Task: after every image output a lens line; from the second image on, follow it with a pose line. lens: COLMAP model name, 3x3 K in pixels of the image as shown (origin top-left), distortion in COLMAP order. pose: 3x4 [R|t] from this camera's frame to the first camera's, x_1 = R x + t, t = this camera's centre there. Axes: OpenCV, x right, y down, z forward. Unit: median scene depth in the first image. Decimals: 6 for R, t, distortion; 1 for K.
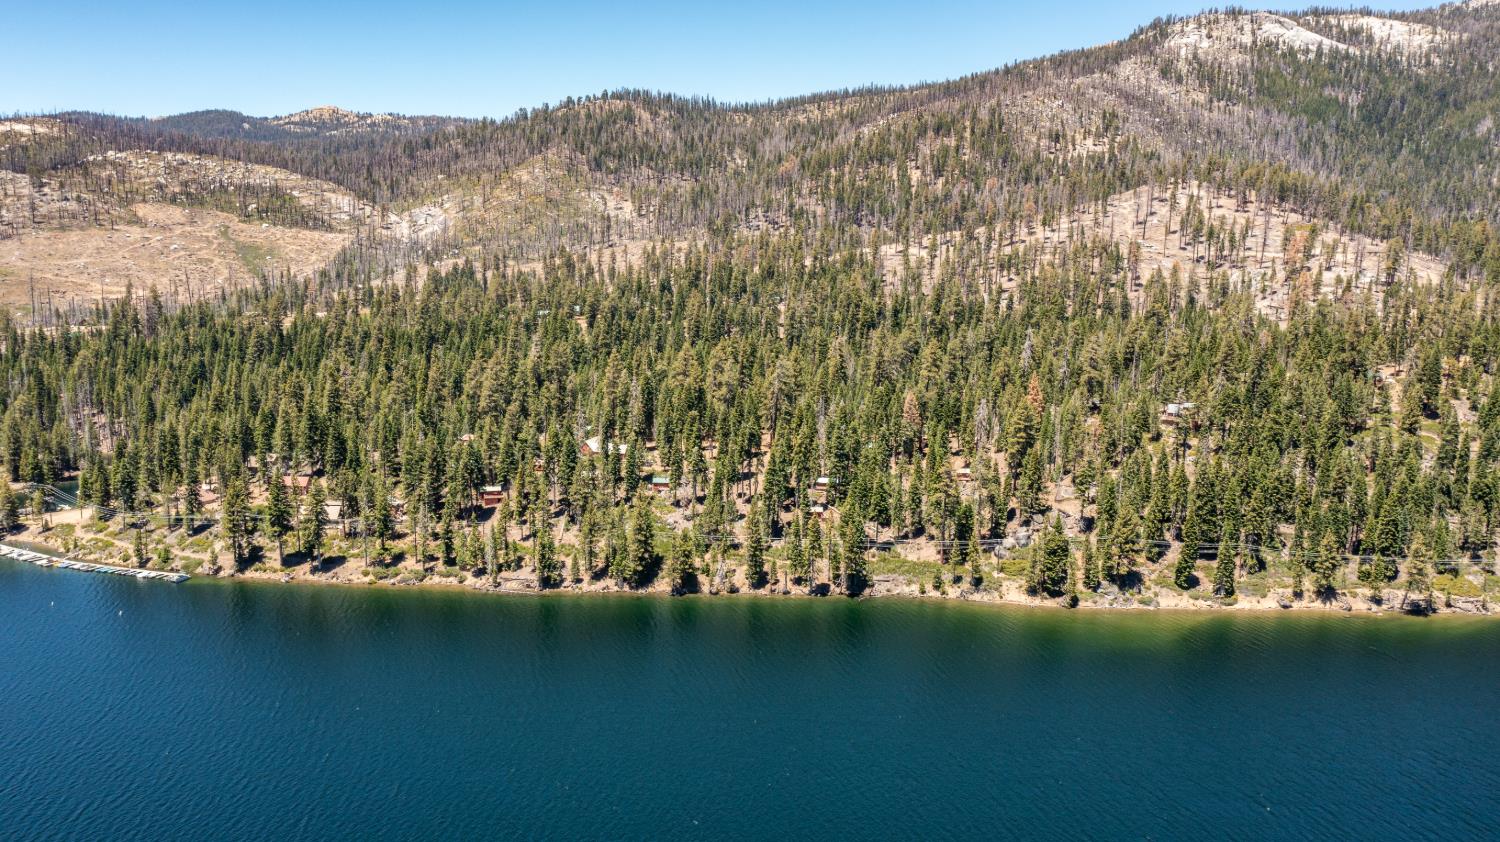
lens RADIAL K [[1187.4, 0, 747.7], [0, 1187.4, 414.1], [0, 0, 1]] dist [-0.013486, 0.003305]
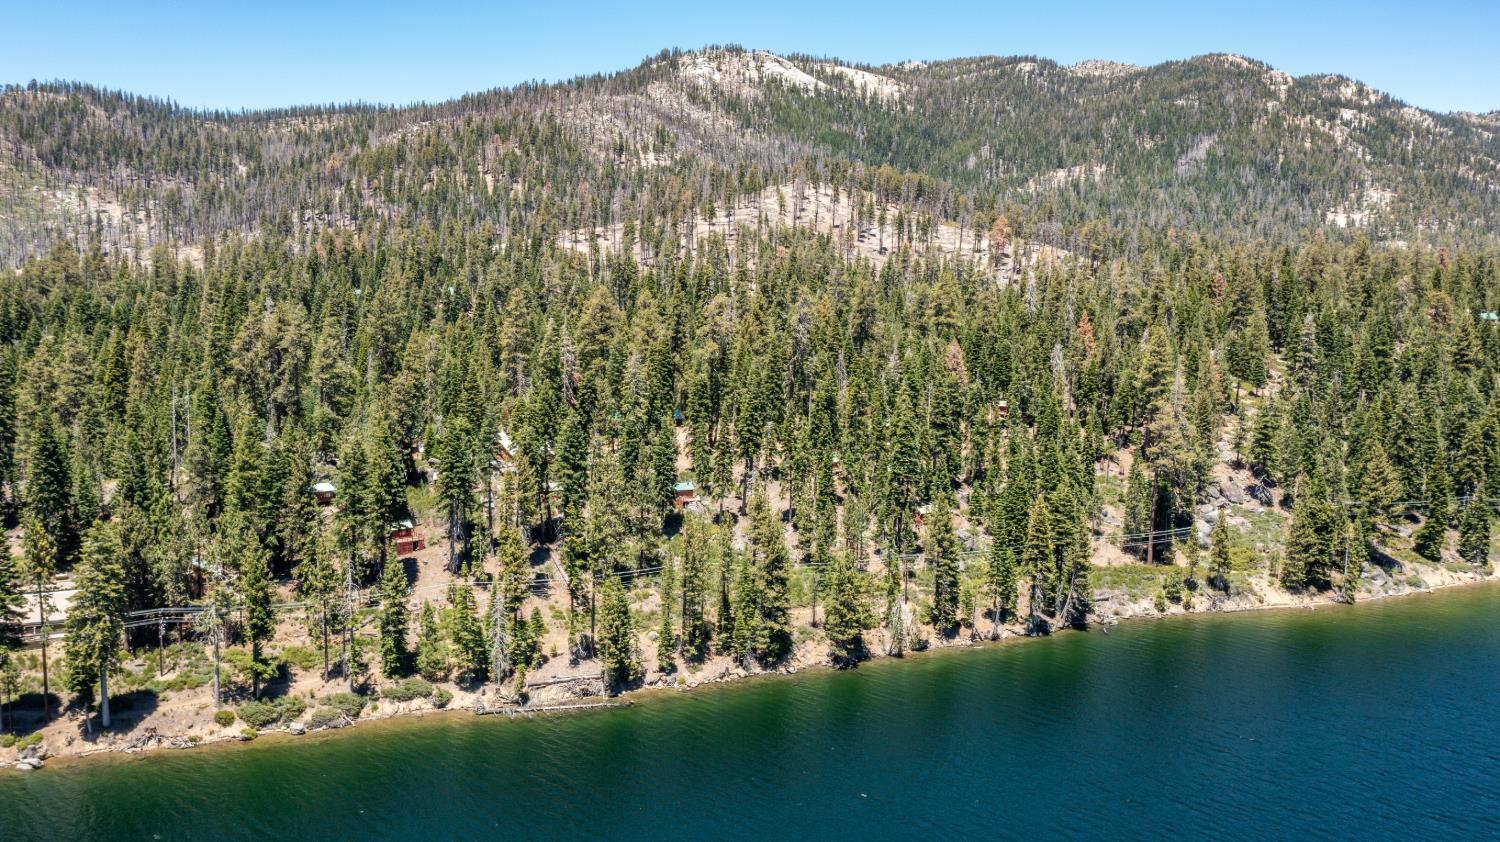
lens RADIAL K [[1187.4, 0, 747.7], [0, 1187.4, 414.1], [0, 0, 1]] dist [-0.013486, 0.003305]
pose [[0.892529, -0.049310, 0.448285, -0.324348], [0.068770, 0.997261, -0.027225, 0.039556], [-0.445715, 0.055128, 0.893476, 0.462461]]
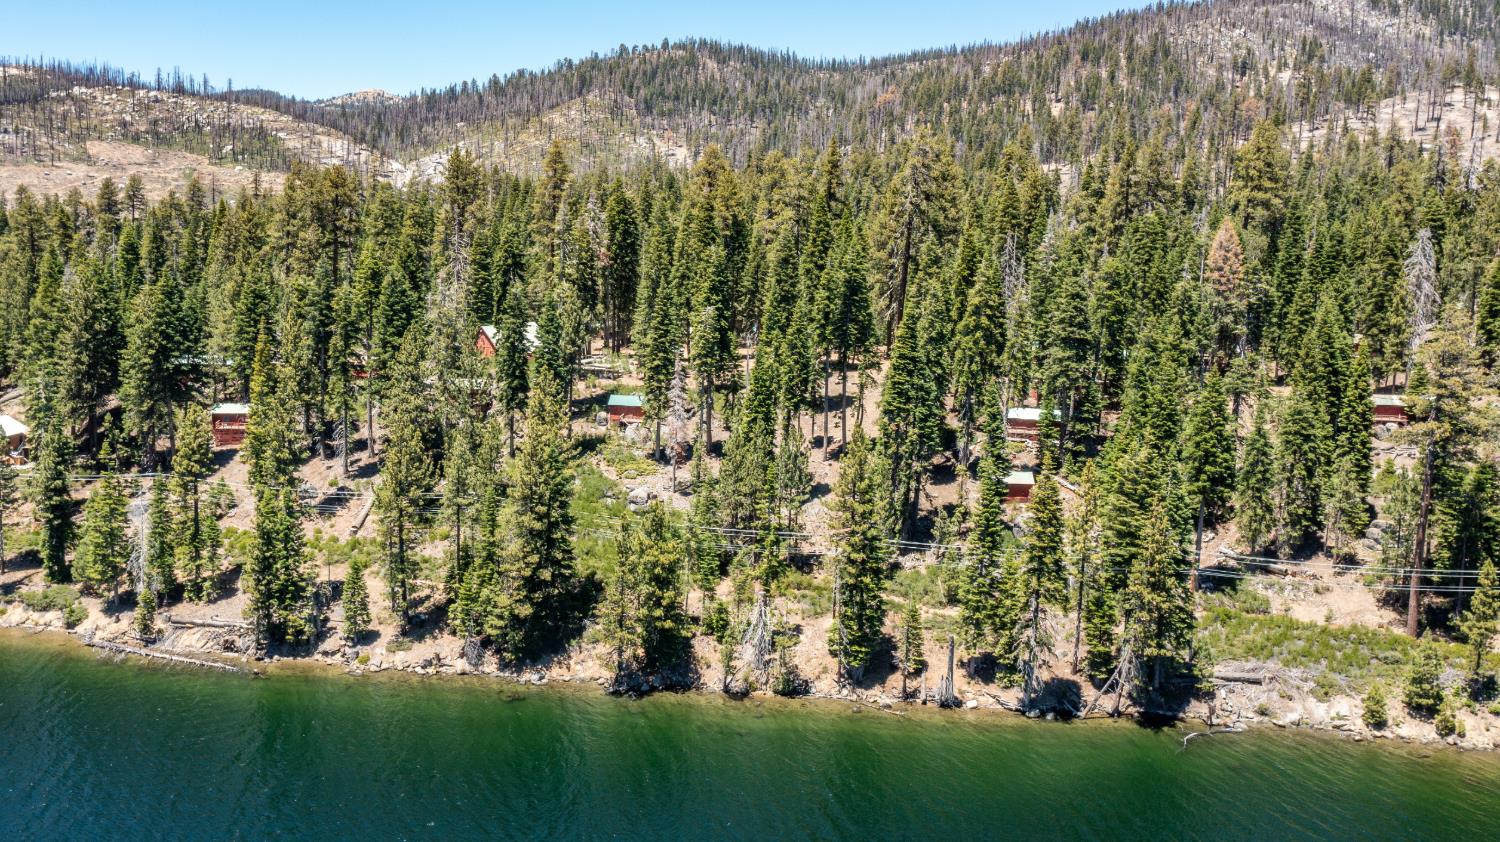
lens RADIAL K [[1291.5, 0, 682.4], [0, 1291.5, 378.9], [0, 0, 1]] dist [-0.012477, 0.002655]
pose [[0.993539, 0.025501, -0.110586, -0.004448], [-0.031129, 0.998290, -0.049470, 0.072958], [0.109136, 0.052592, 0.992635, 0.574830]]
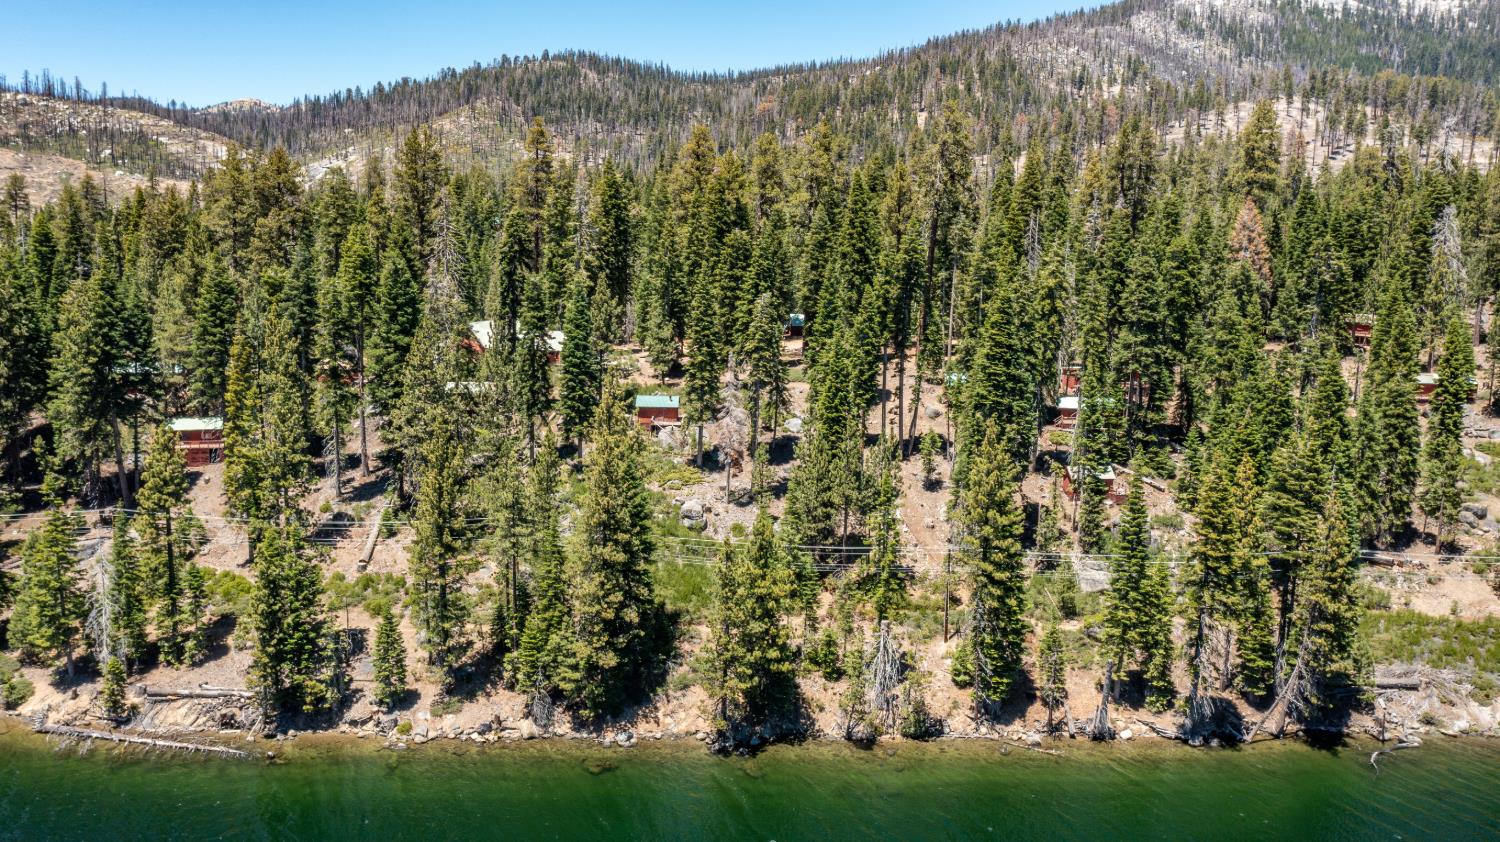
lens RADIAL K [[1187.4, 0, 747.7], [0, 1187.4, 414.1], [0, 0, 1]] dist [-0.013486, 0.003305]
pose [[0.998922, -0.001762, 0.046396, -0.064686], [0.002536, 0.999858, -0.016643, 0.068876], [-0.046360, 0.016743, 0.998784, 0.650807]]
